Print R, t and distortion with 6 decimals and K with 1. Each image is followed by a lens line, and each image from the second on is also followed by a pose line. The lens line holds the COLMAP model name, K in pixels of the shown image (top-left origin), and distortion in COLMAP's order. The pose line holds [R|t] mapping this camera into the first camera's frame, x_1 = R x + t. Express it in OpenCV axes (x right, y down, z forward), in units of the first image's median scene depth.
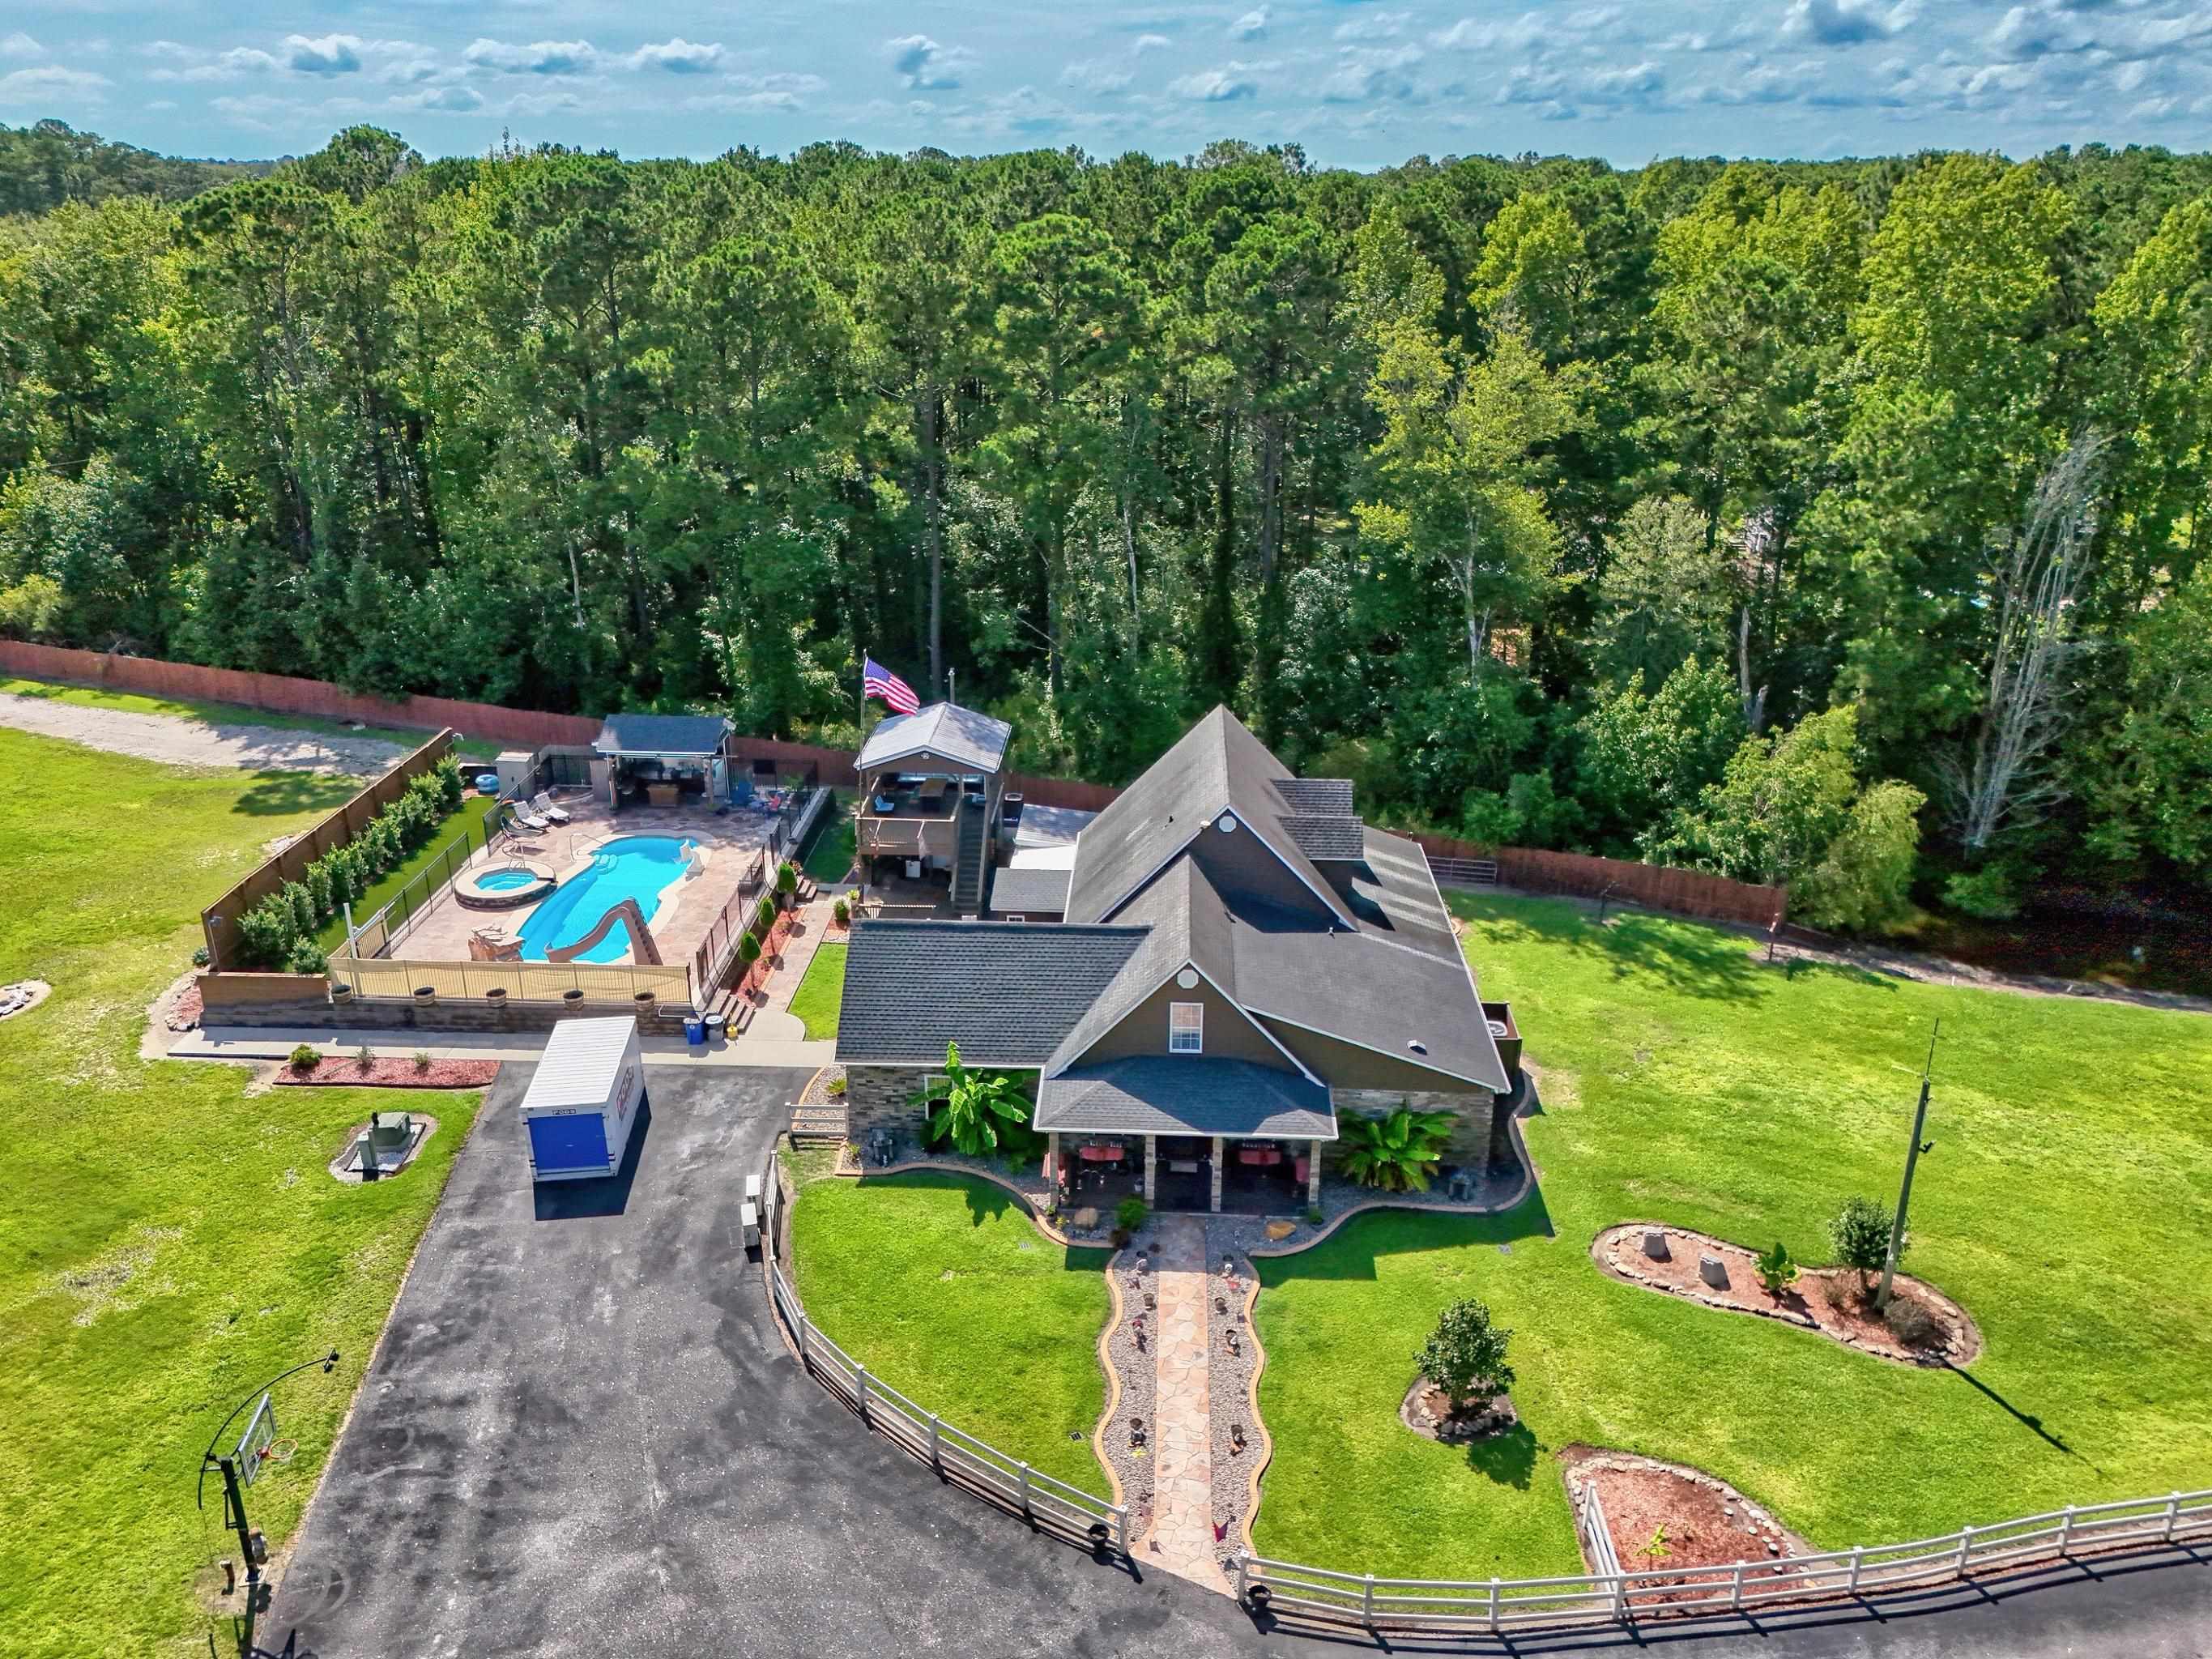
lens RADIAL K [[1627.0, 0, 1109.7], [0, 1627.0, 821.4], [0, 0, 1]] dist [0.079194, -0.071483]
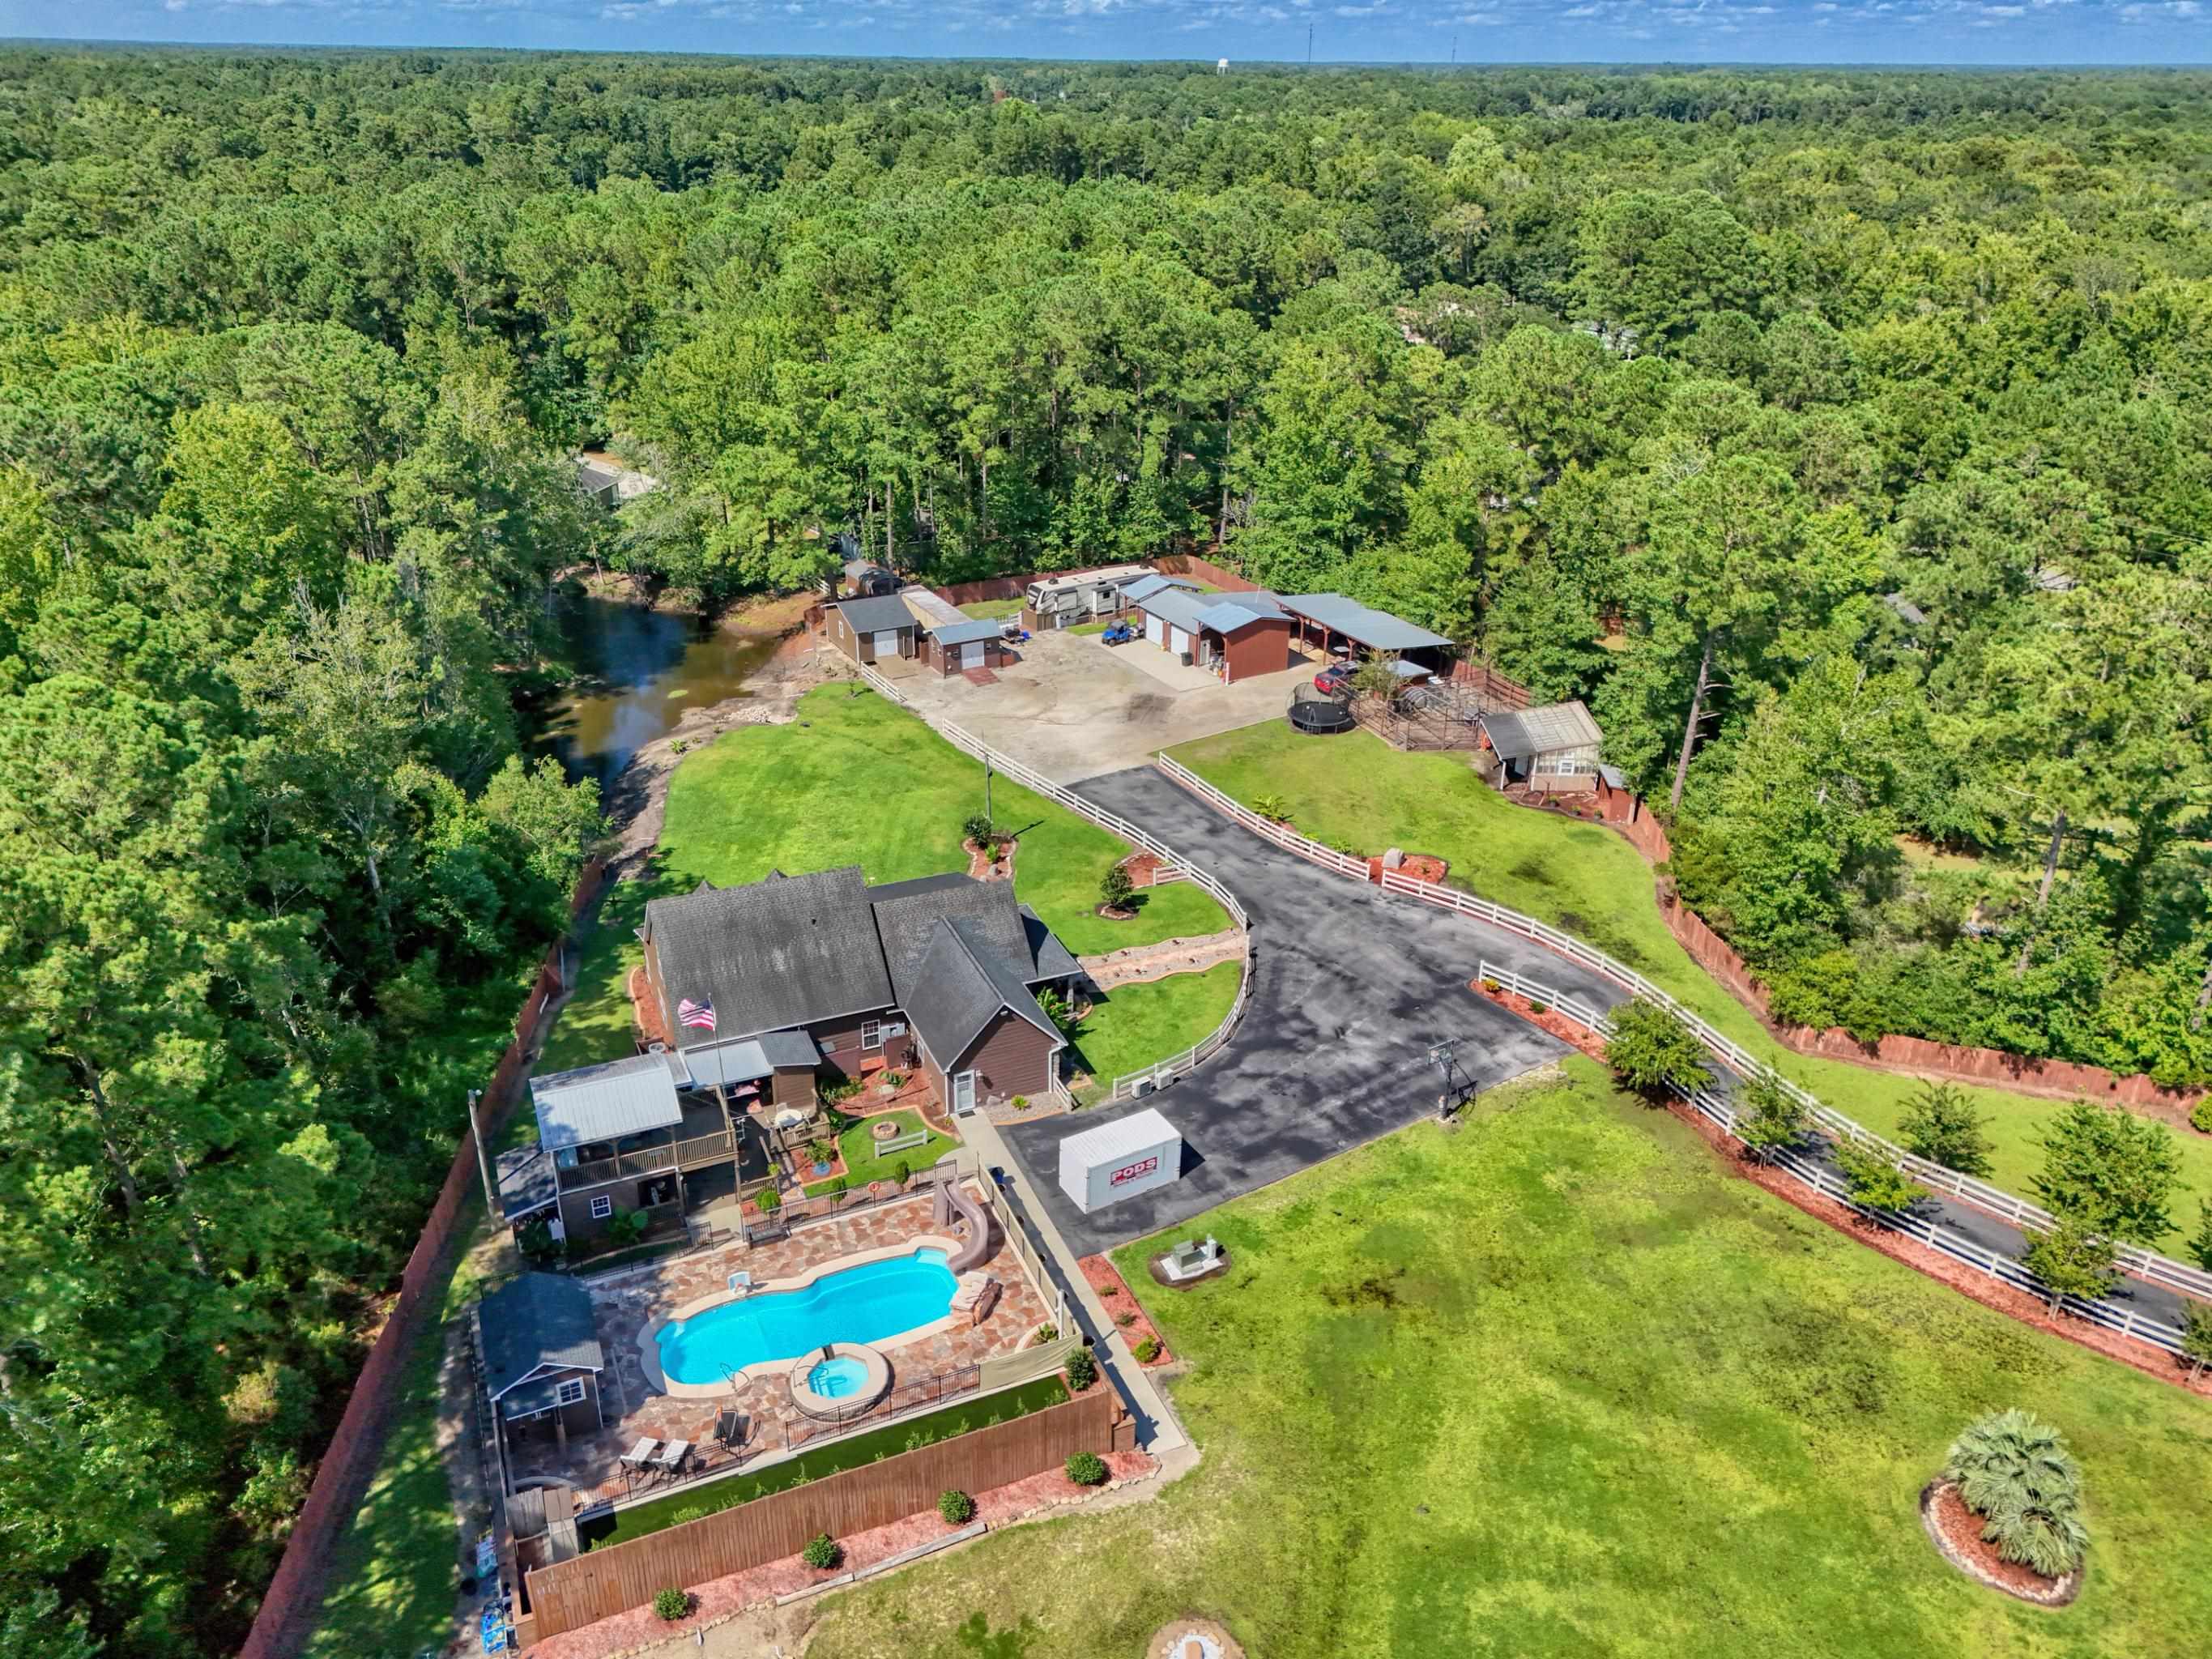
lens RADIAL K [[1622.0, 0, 1113.3], [0, 1622.0, 822.7], [0, 0, 1]] dist [0.106005, -0.146571]
pose [[-0.434356, -0.391223, 0.811344, -1.407401], [0.315387, 0.777675, 0.543832, -0.888771], [-0.843722, 0.492104, -0.214400, 1.169577]]
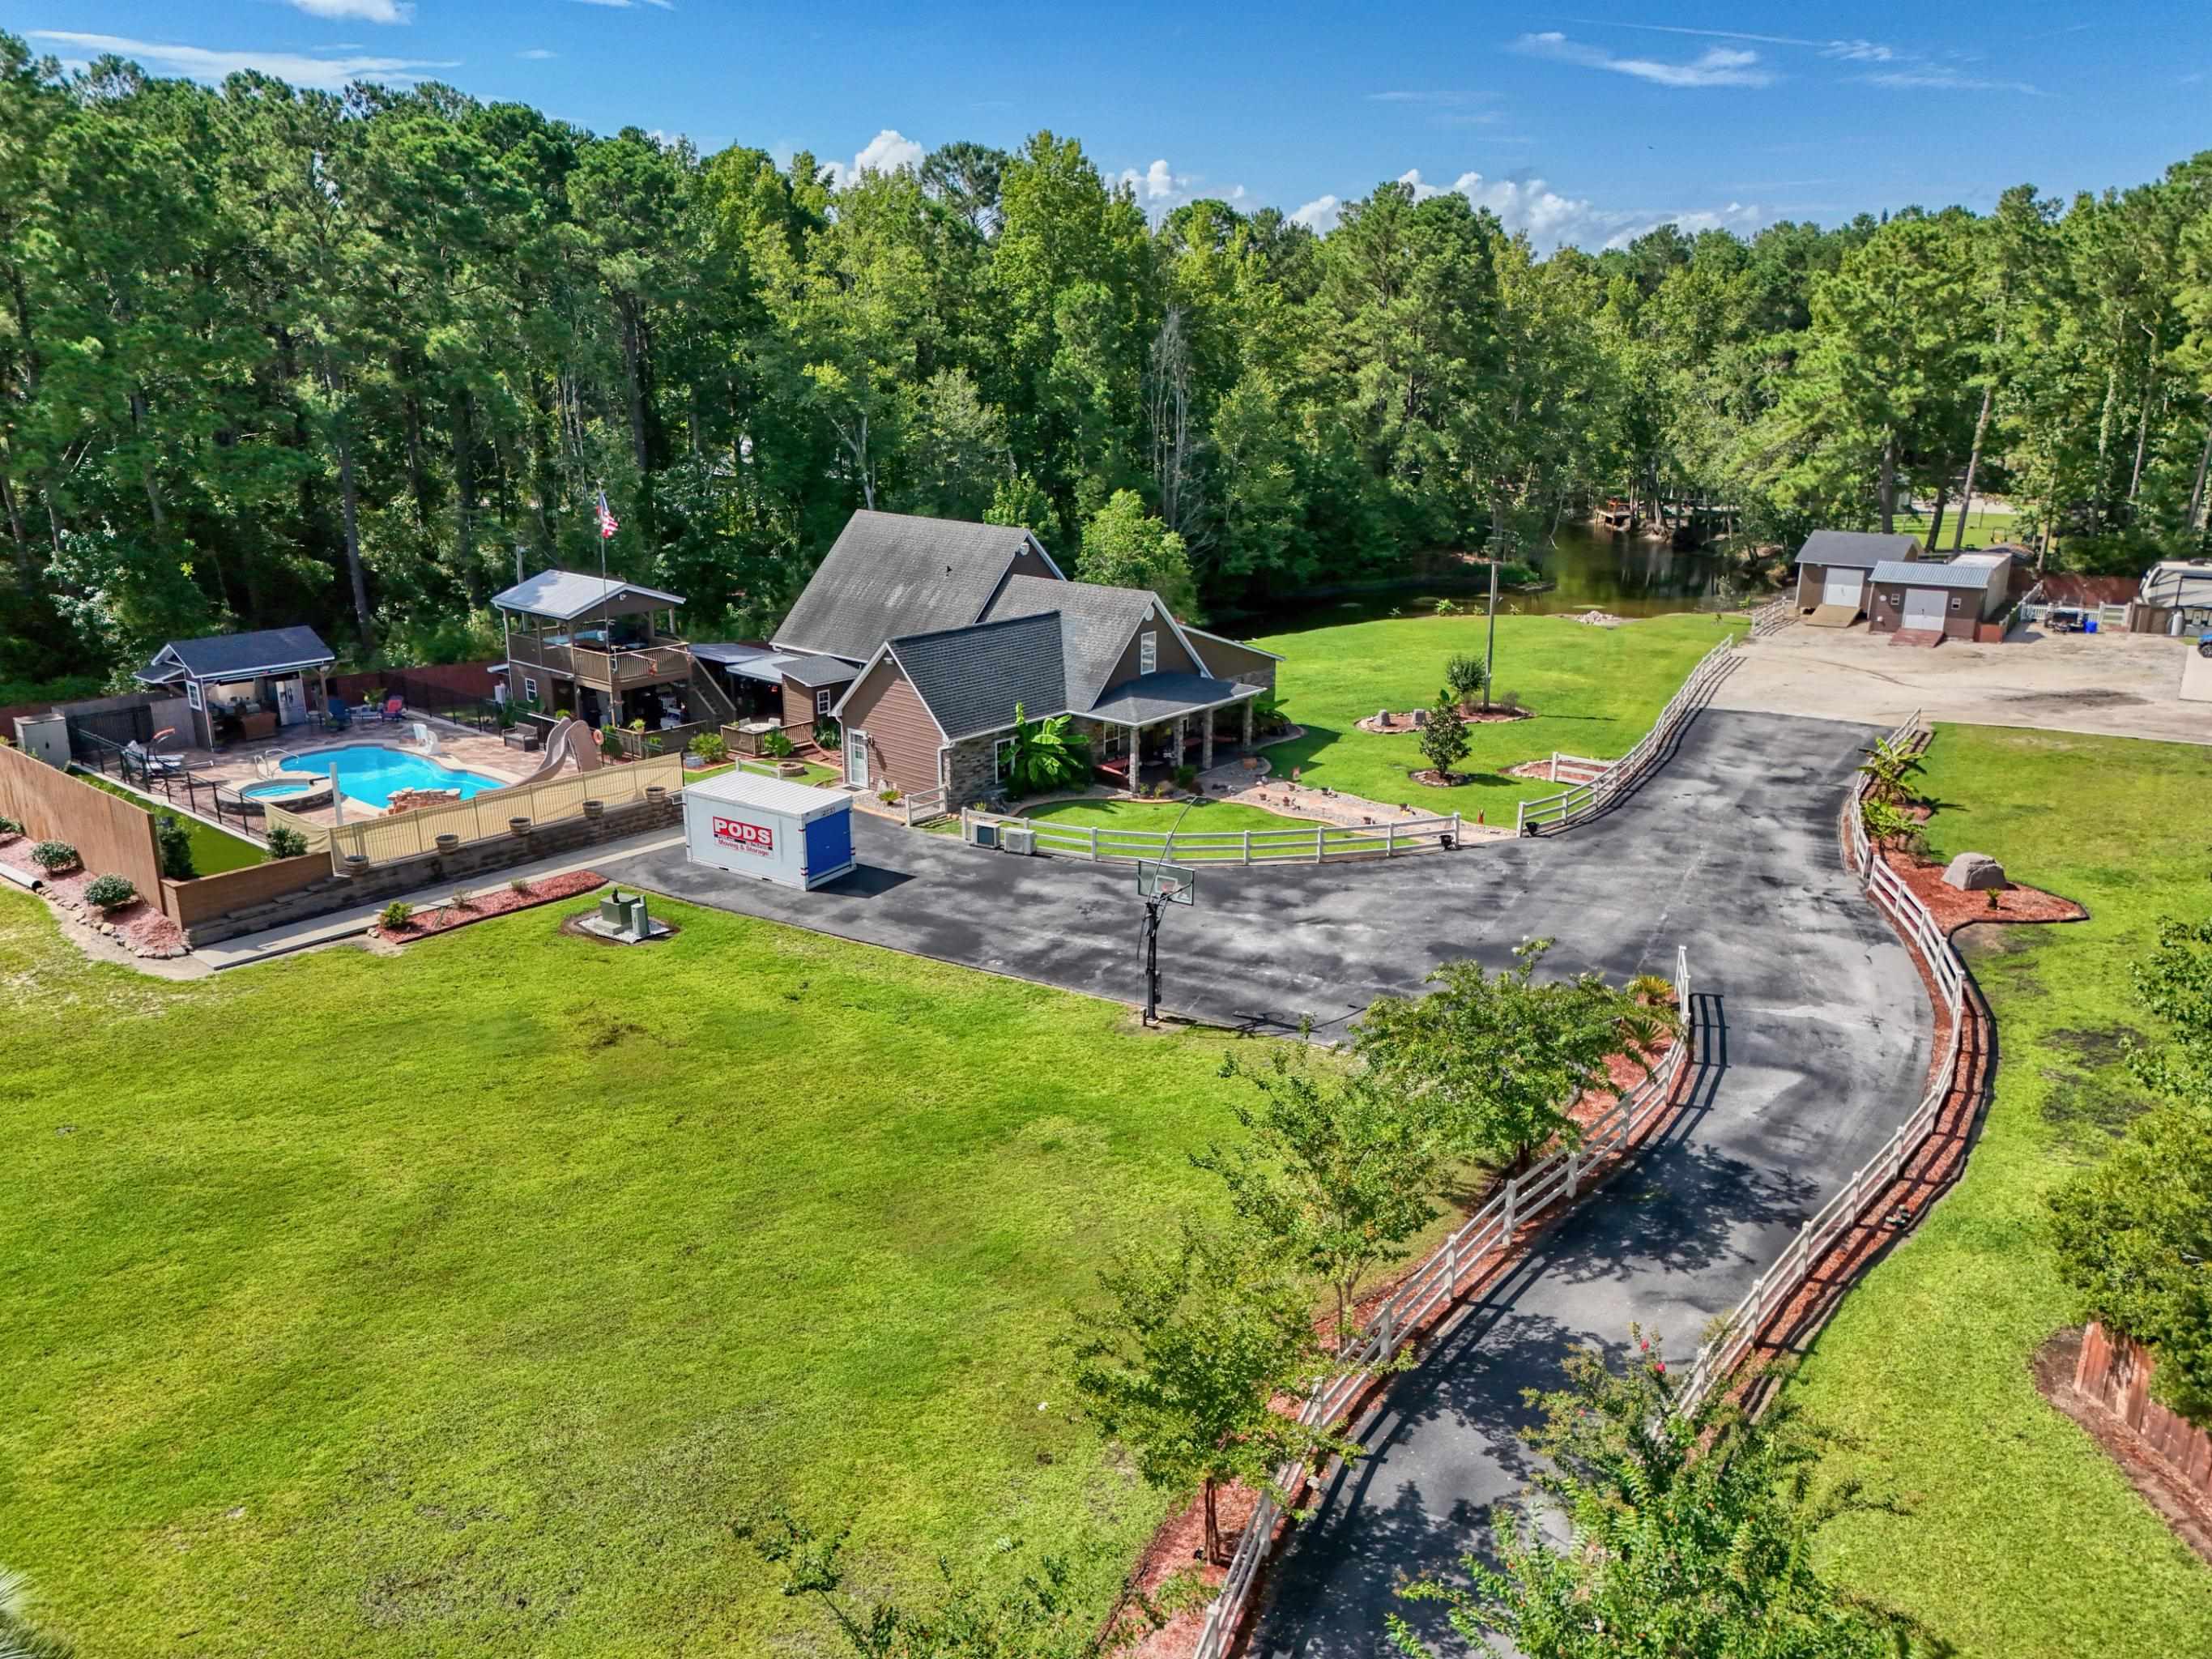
lens RADIAL K [[1627.0, 0, 1109.7], [0, 1627.0, 821.4], [0, 0, 1]] dist [0.079194, -0.071483]
pose [[0.614345, -0.230272, 0.754688, -0.976166], [0.288571, 0.955777, 0.056721, 0.165351], [-0.734375, 0.182936, 0.653627, 0.147135]]
